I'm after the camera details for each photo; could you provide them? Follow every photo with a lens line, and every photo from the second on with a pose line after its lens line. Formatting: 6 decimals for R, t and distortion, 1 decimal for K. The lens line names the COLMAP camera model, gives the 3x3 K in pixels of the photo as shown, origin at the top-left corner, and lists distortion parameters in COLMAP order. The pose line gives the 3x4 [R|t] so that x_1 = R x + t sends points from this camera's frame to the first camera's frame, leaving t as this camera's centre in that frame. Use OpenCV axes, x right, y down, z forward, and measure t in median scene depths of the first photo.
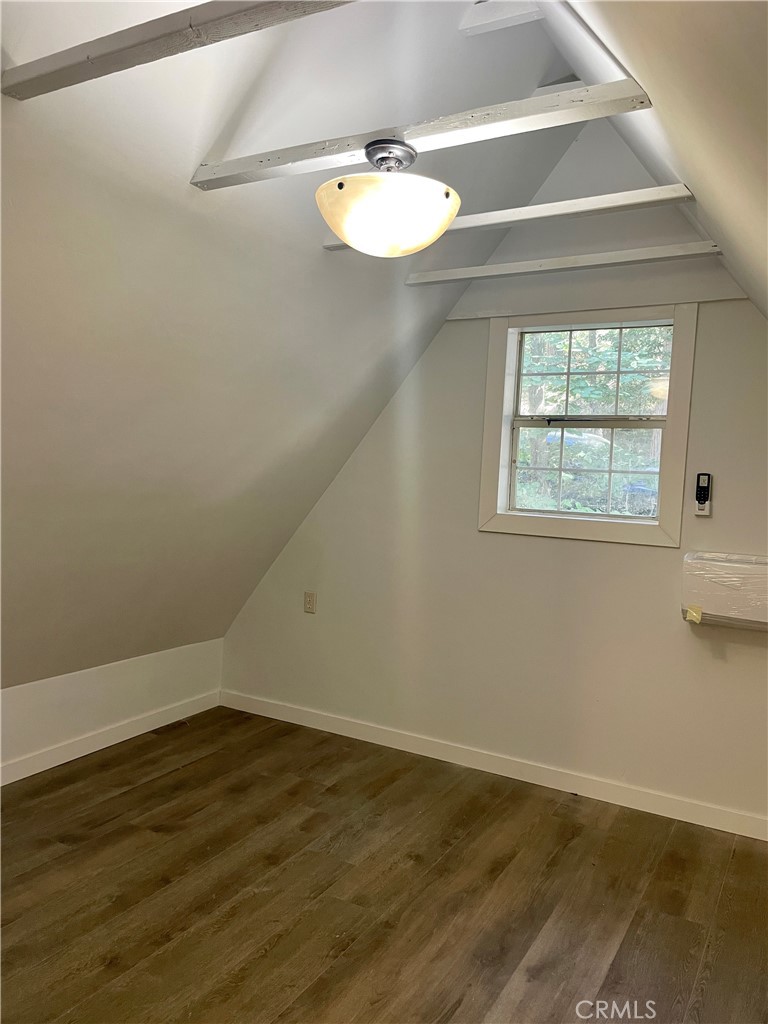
lens RADIAL K [[782.2, 0, 384.0], [0, 782.2, 512.0], [0, 0, 1]] dist [0.097954, -0.130024]
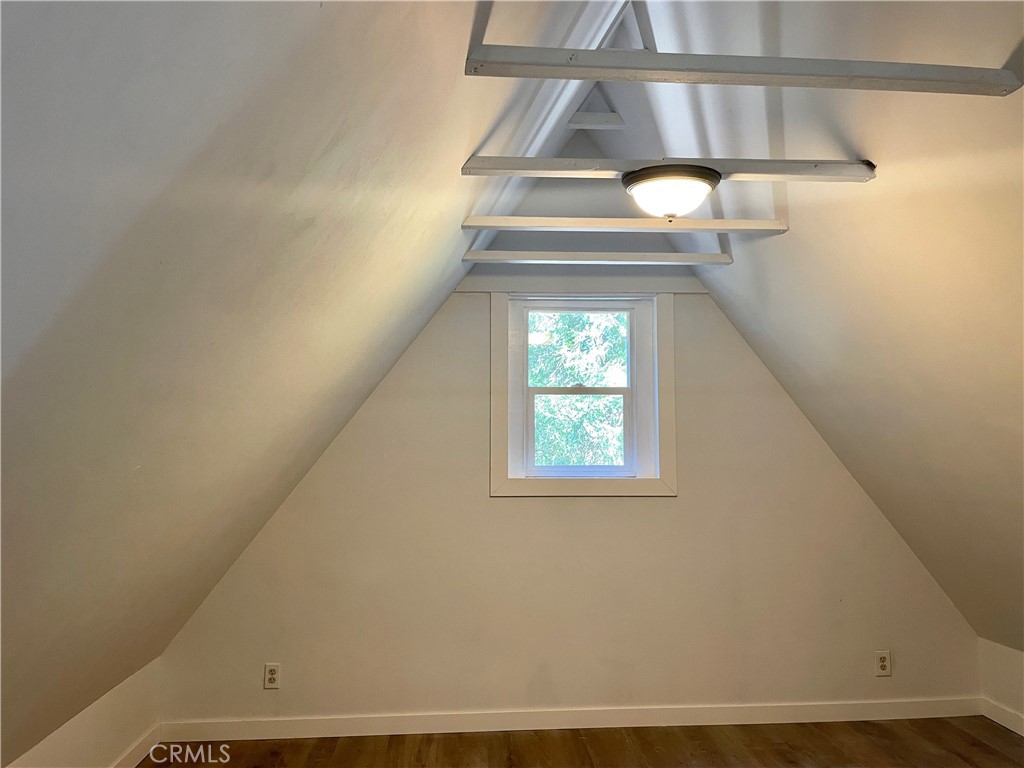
lens RADIAL K [[792.4, 0, 511.9], [0, 792.4, 402.6], [0, 0, 1]] dist [-0.000045, -0.000916]
pose [[0.824856, -0.041067, 0.563849, -0.485731], [0.068644, 0.997254, -0.027785, -0.076161], [-0.561160, 0.061624, 0.825410, 0.138994]]
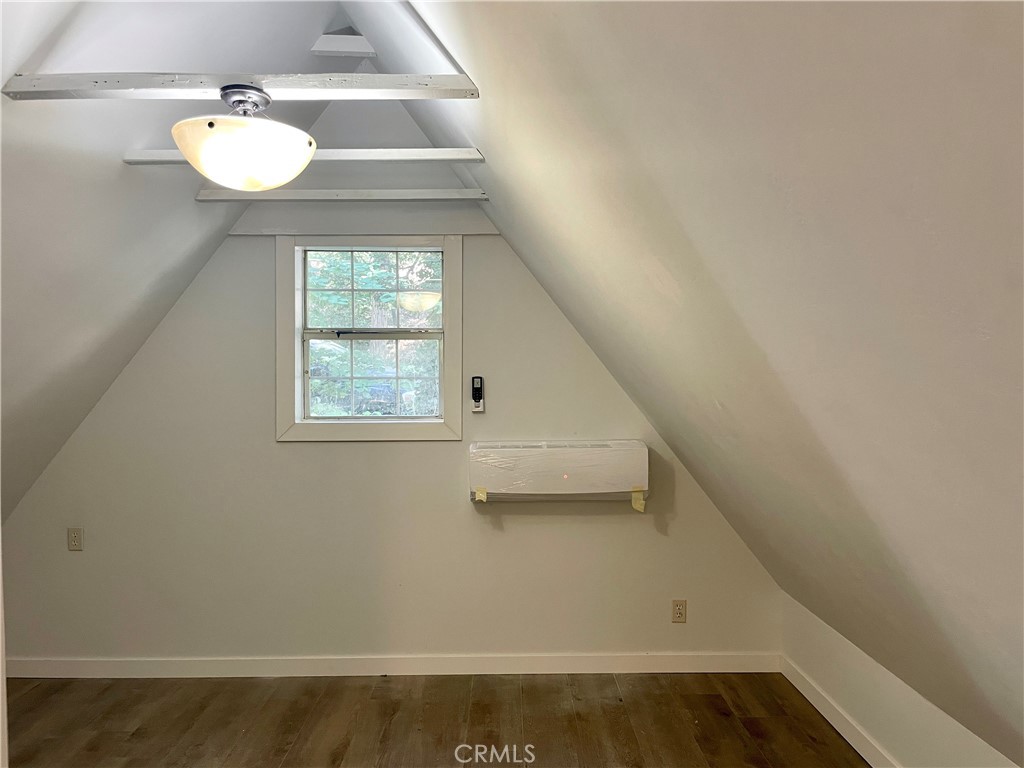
lens RADIAL K [[782.2, 0, 516.1], [0, 782.2, 381.7], [0, 0, 1]] dist [0.097954, -0.130024]
pose [[0.864436, -0.048181, 0.500429, -0.134112], [0.068487, 0.997403, -0.022275, -0.010162], [-0.498056, 0.053529, 0.865491, -0.054072]]
